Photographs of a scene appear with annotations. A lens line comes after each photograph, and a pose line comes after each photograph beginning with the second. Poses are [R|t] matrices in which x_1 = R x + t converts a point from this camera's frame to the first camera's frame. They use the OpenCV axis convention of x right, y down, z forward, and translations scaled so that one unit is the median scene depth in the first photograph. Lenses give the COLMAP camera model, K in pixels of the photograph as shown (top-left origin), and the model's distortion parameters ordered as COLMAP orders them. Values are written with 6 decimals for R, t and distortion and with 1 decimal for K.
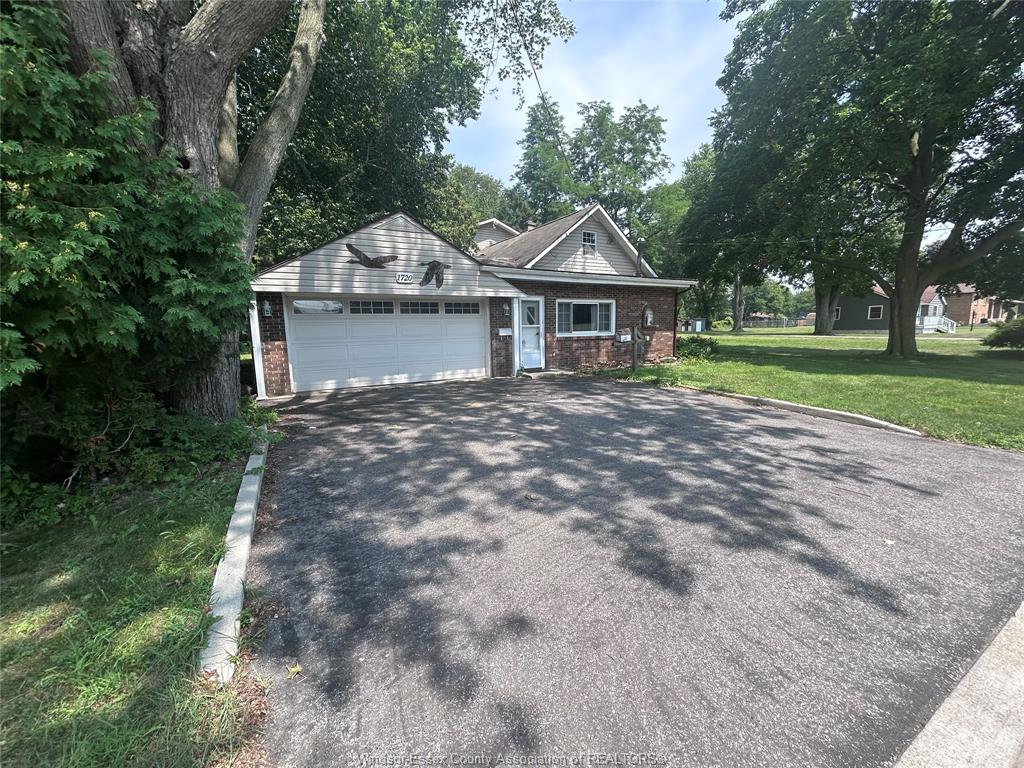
lens RADIAL K [[409.0, 0, 512.0], [0, 409.0, 384.0], [0, 0, 1]] dist [0.001935, 0.000186]
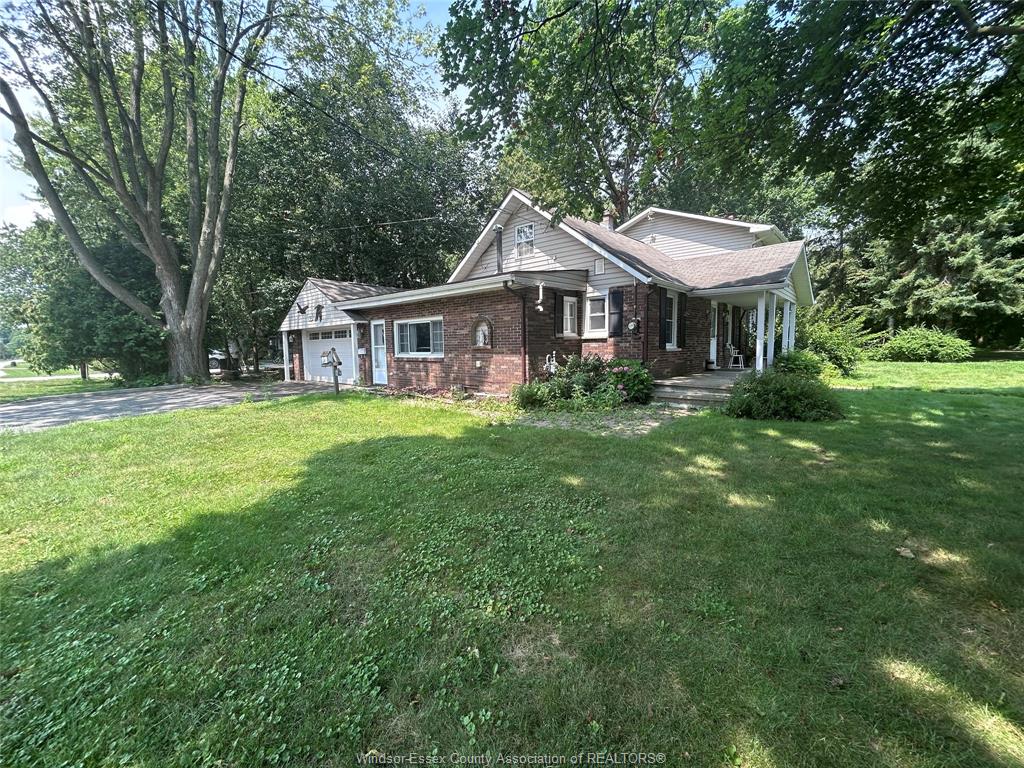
lens RADIAL K [[409.0, 0, 512.0], [0, 409.0, 384.0], [0, 0, 1]] dist [0.001935, 0.000186]
pose [[0.318513, 0.098137, -0.942825, 1.182631], [-0.121793, 0.990619, 0.061967, -0.146697], [0.940062, 0.095092, 0.327478, 0.936968]]
